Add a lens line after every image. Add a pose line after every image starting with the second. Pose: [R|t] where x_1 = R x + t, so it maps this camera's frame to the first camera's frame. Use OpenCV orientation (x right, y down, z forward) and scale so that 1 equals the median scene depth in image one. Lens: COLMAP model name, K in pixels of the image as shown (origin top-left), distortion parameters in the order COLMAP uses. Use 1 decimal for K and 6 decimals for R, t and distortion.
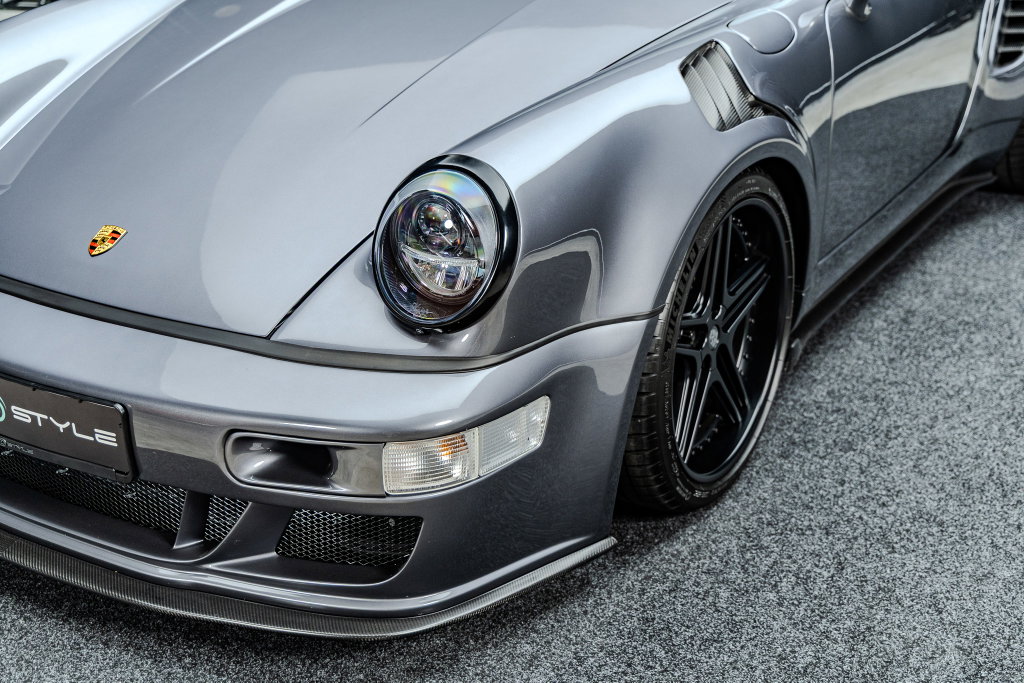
lens RADIAL K [[1478.1, 0, 511.5], [0, 1478.1, 342.3], [0, 0, 1]] dist [0.017505, 0.000000]
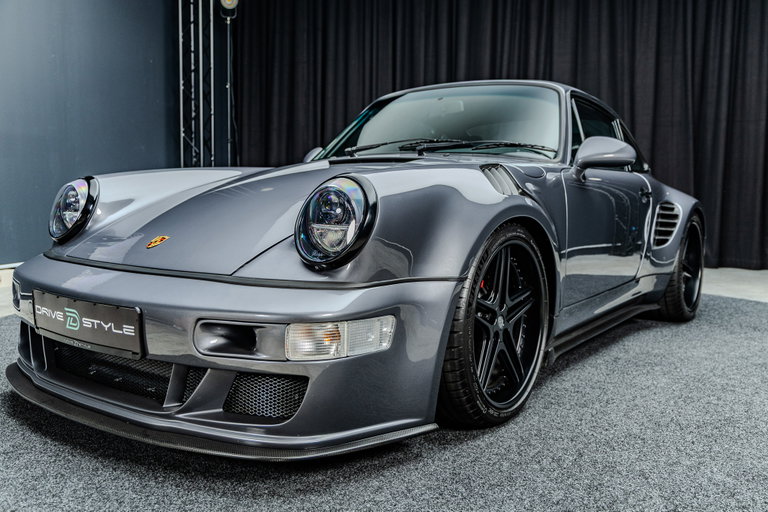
lens RADIAL K [[680.9, 0, 382.4], [0, 680.9, 239.4], [0, 0, 1]] dist [0.022076, -0.027666]
pose [[0.997354, 0.025508, -0.068070, 0.057667], [-0.045207, 0.950955, -0.306009, 0.177126], [0.056926, 0.308276, 0.949592, 0.234384]]
